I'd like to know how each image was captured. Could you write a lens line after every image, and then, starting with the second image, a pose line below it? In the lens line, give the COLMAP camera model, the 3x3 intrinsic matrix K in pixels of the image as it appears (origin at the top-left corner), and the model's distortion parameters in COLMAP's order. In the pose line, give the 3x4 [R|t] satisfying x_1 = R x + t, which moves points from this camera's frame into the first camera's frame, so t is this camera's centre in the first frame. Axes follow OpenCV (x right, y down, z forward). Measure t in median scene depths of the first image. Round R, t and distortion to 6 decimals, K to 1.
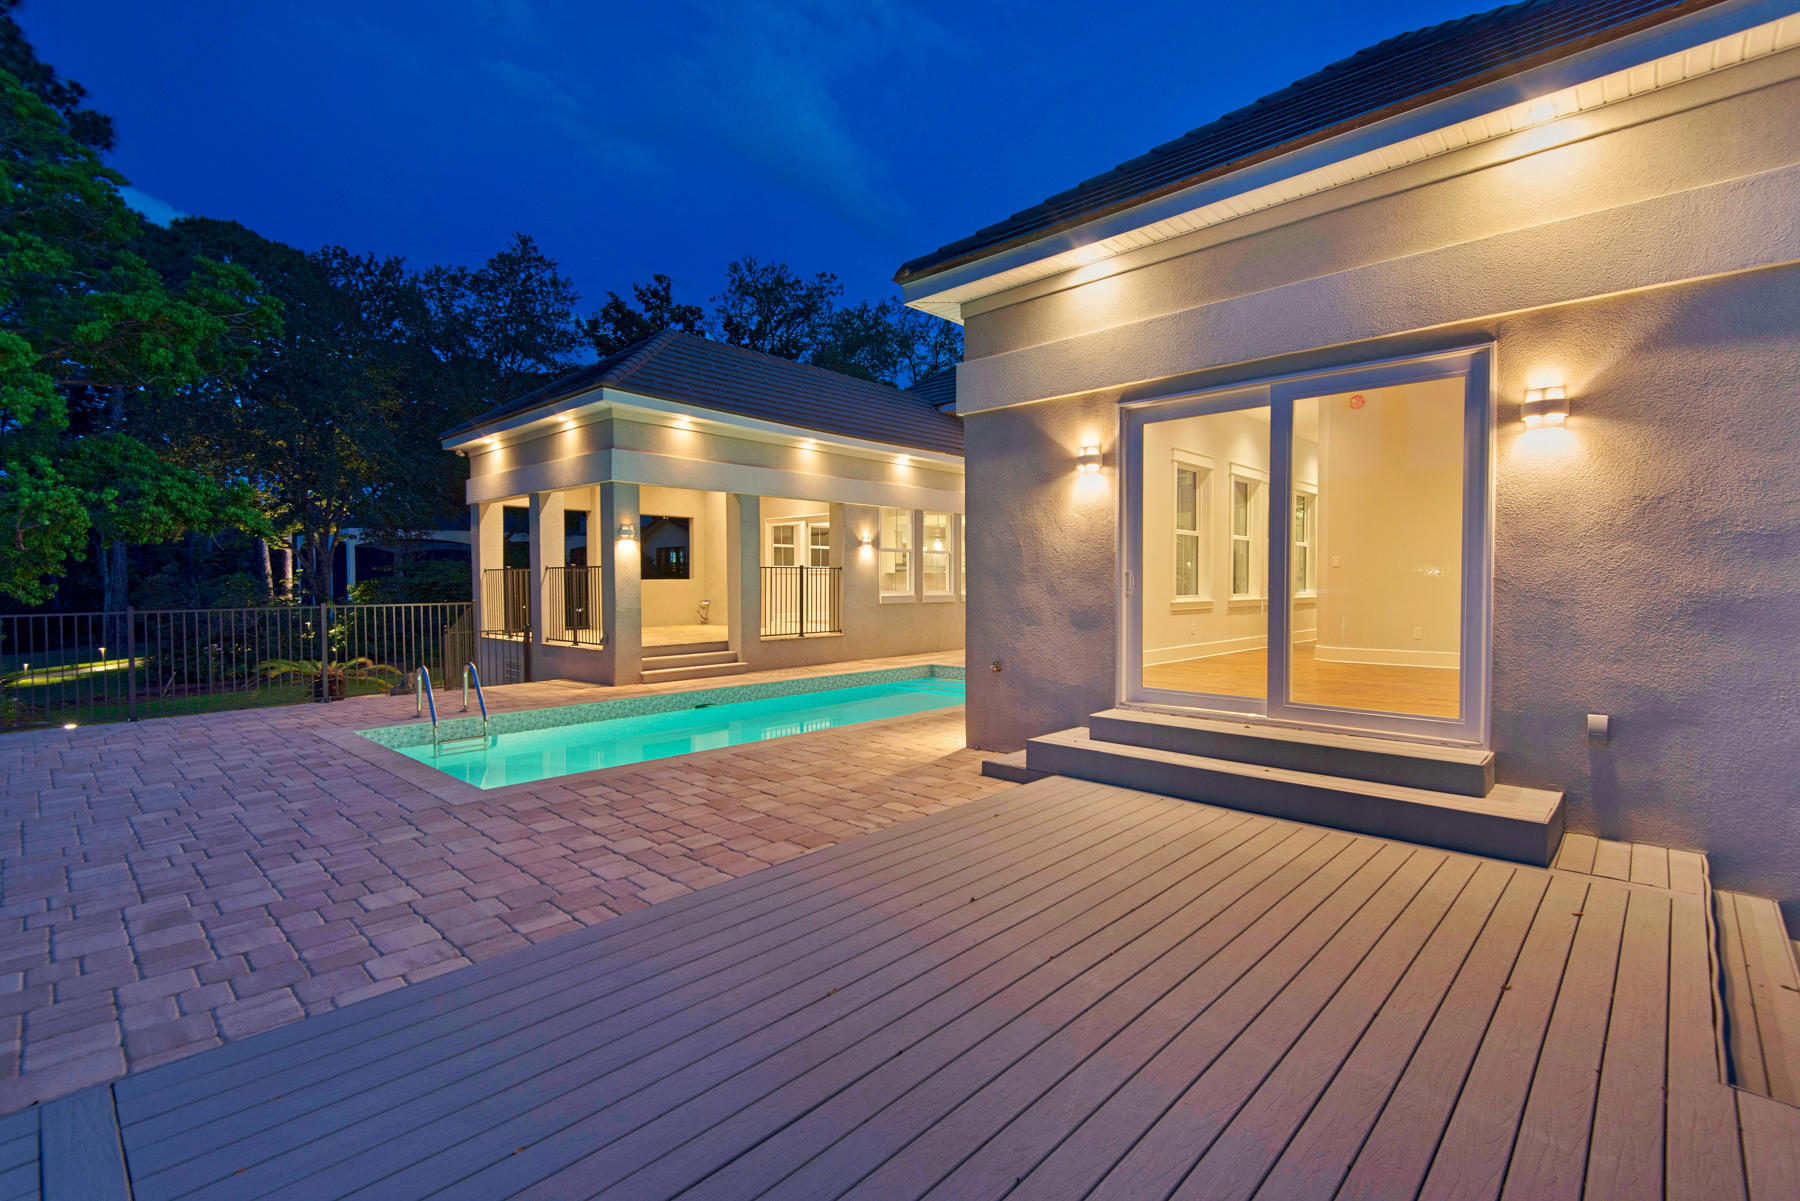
lens RADIAL K [[813.5, 0, 900.0], [0, 813.5, 600.5], [0, 0, 1]] dist [0.004156, -0.000139]
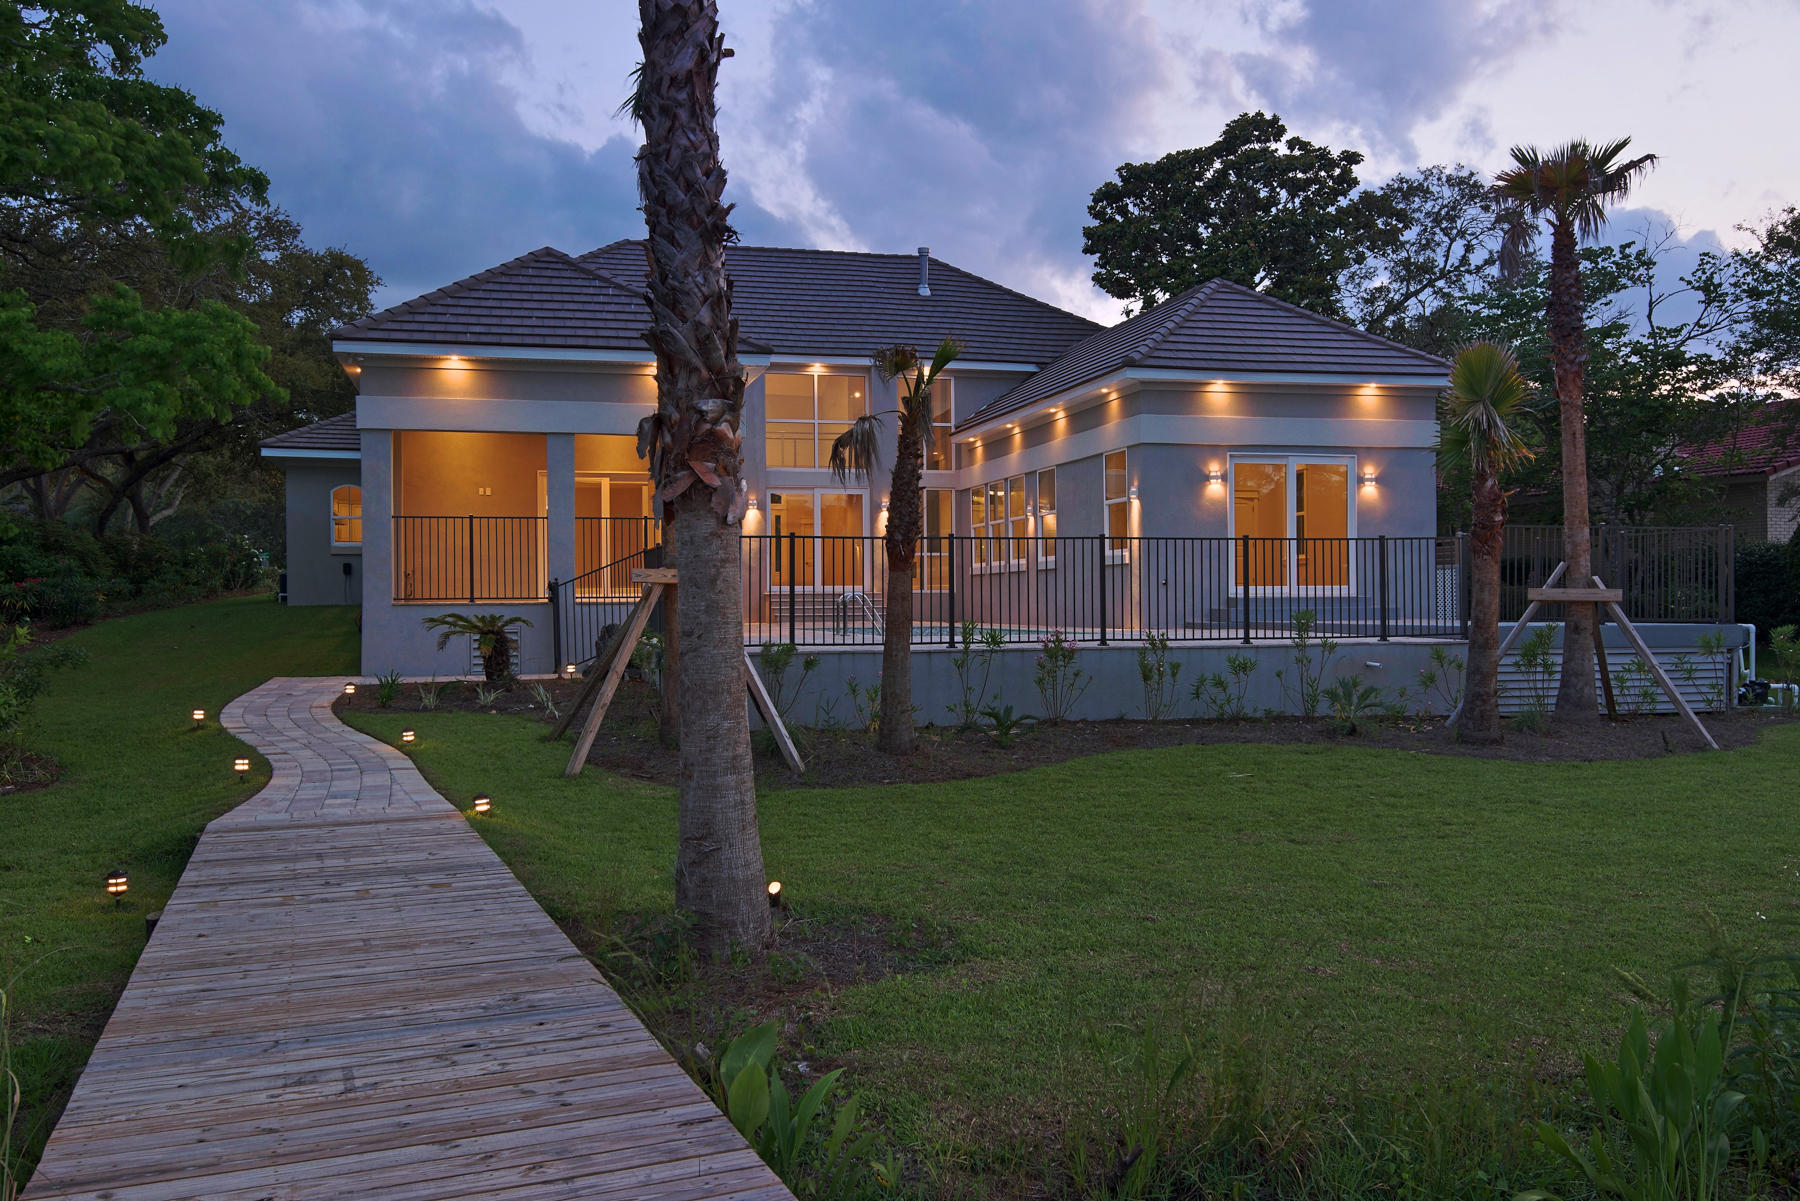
lens RADIAL K [[1501.7, 0, 900.0], [0, 1501.7, 600.5], [0, 0, 1]] dist [0.008269, 0.003181]
pose [[0.545875, -0.004097, 0.837857, -1.381700], [0.028764, 0.999490, -0.013853, 0.069695], [-0.837373, 0.031662, 0.545715, -0.160681]]
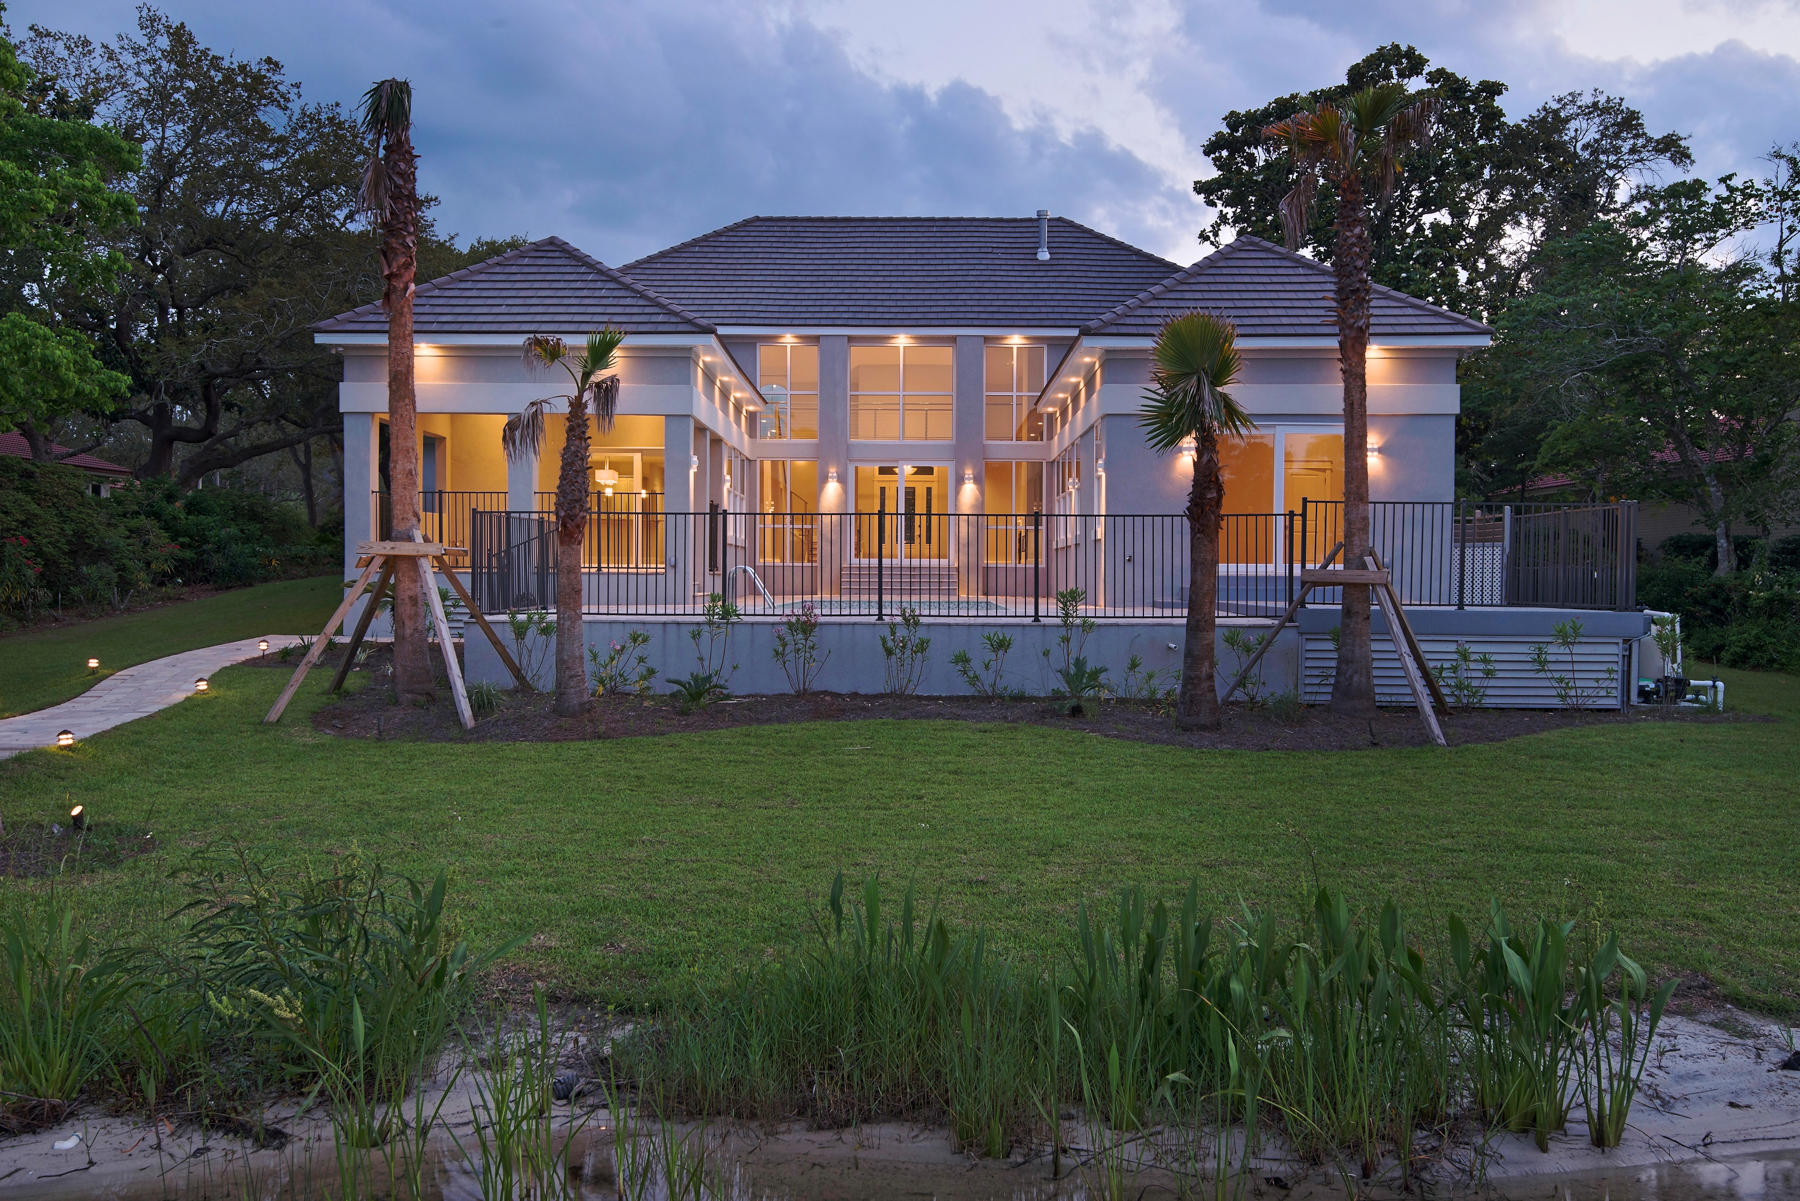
lens RADIAL K [[1569.5, 0, 897.1], [0, 1569.5, 623.0], [0, 0, 1]] dist [0.010179, -0.003194]
pose [[0.744128, -0.017283, 0.667814, -1.155307], [0.011737, 0.999849, 0.012799, 0.078426], [-0.667934, -0.001686, 0.744218, -0.546055]]
